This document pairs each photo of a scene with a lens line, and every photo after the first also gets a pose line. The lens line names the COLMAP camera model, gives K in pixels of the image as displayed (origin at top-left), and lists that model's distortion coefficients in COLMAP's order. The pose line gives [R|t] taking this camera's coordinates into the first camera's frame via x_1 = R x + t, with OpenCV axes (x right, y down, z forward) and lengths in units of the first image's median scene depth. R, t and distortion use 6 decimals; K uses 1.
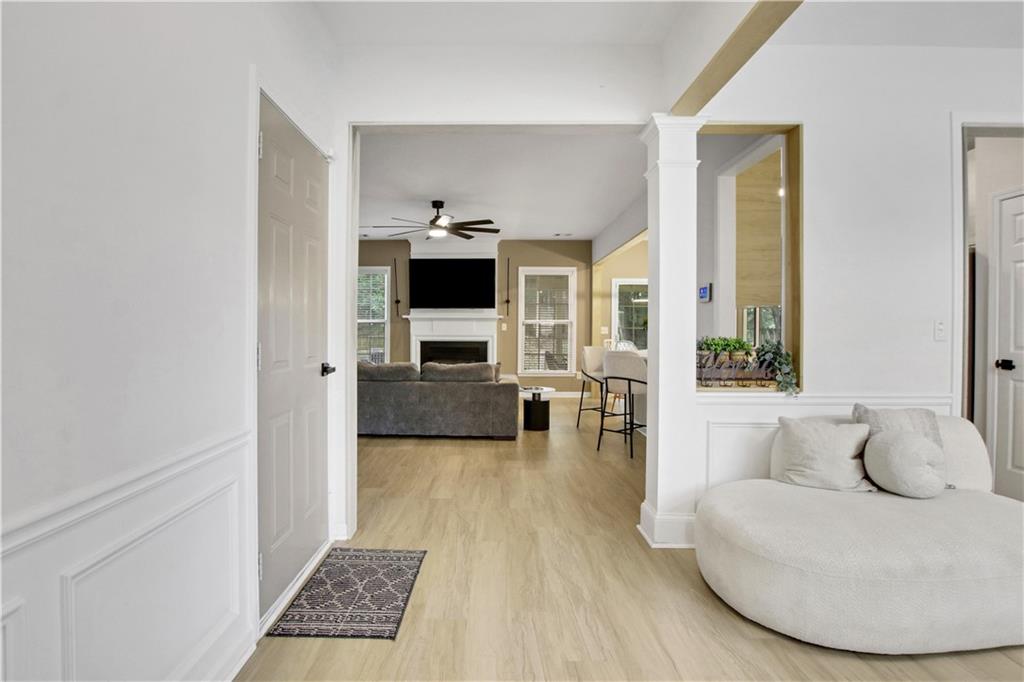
lens RADIAL K [[495.1, 0, 499.3], [0, 495.1, 338.0], [0, 0, 1]] dist [-0.019306, 0.000098]
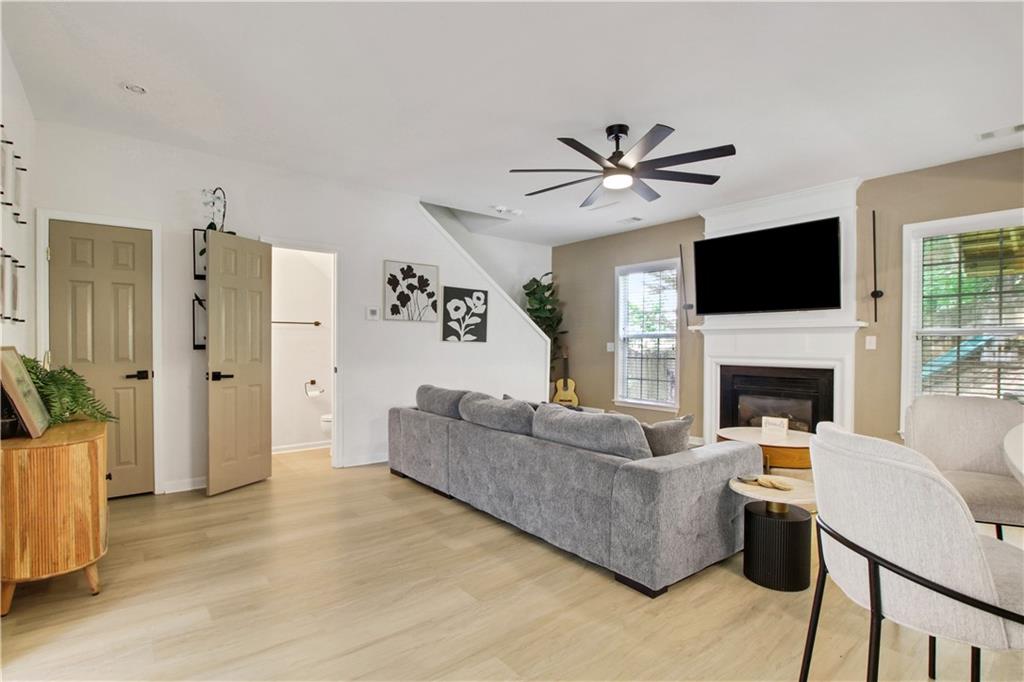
lens RADIAL K [[495.2, 0, 509.9], [0, 495.2, 345.4], [0, 0, 1]] dist [-0.029757, -0.000488]
pose [[0.632588, 0.000674, -0.774488, 0.171551], [-0.018887, 0.999716, -0.014557, -0.004500], [0.774258, 0.023836, 0.632421, 0.373379]]
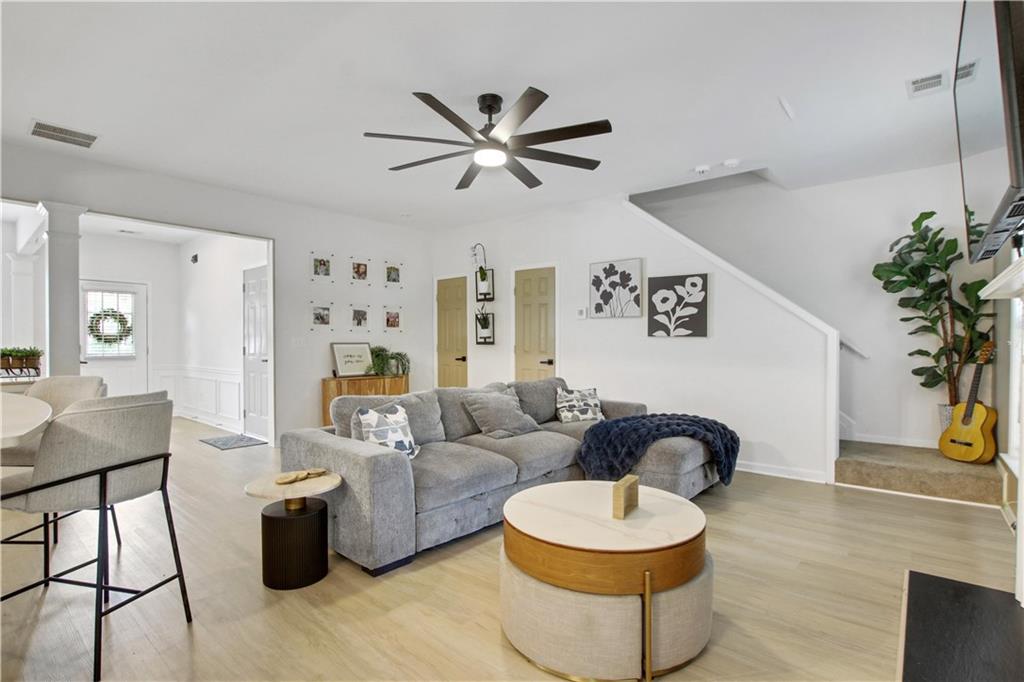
lens RADIAL K [[500.4, 0, 513.8], [0, 500.4, 355.2], [0, 0, 1]] dist [-0.028428, 0.000135]
pose [[-0.634706, 0.010953, -0.772676, 0.189686], [-0.021665, 0.999254, 0.031961, -0.010977], [0.772450, 0.037026, -0.633995, 0.954492]]
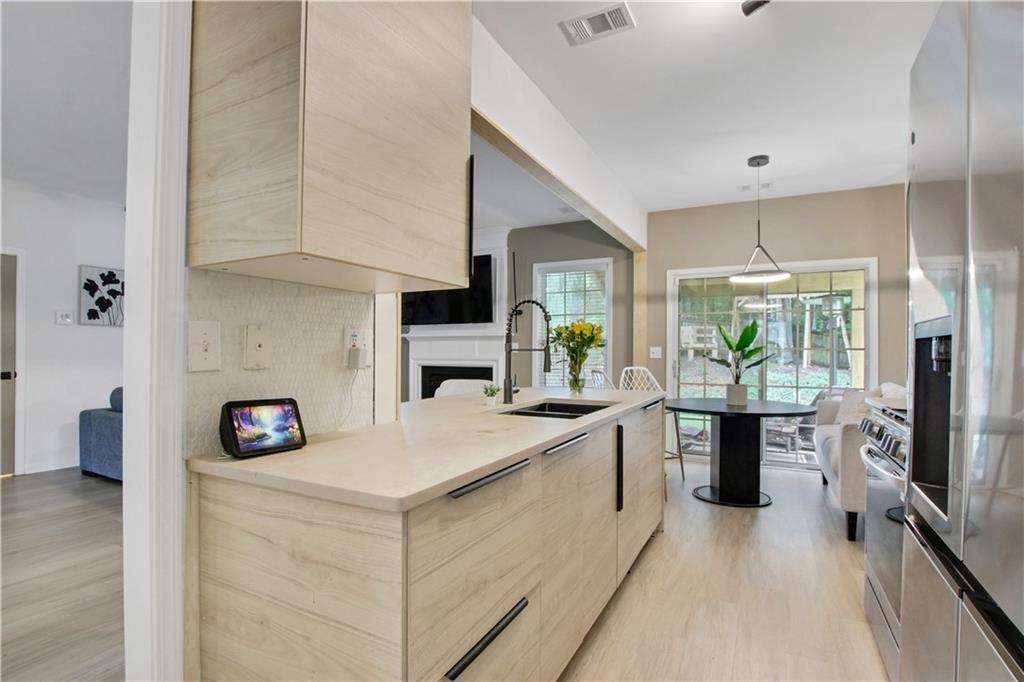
lens RADIAL K [[495.2, 0, 509.9], [0, 495.2, 345.4], [0, 0, 1]] dist [-0.029757, -0.000488]
pose [[0.888415, -0.004716, -0.459016, 0.340445], [-0.010854, 0.999452, -0.031275, -0.003050], [0.458912, 0.032767, 0.887877, 0.353264]]
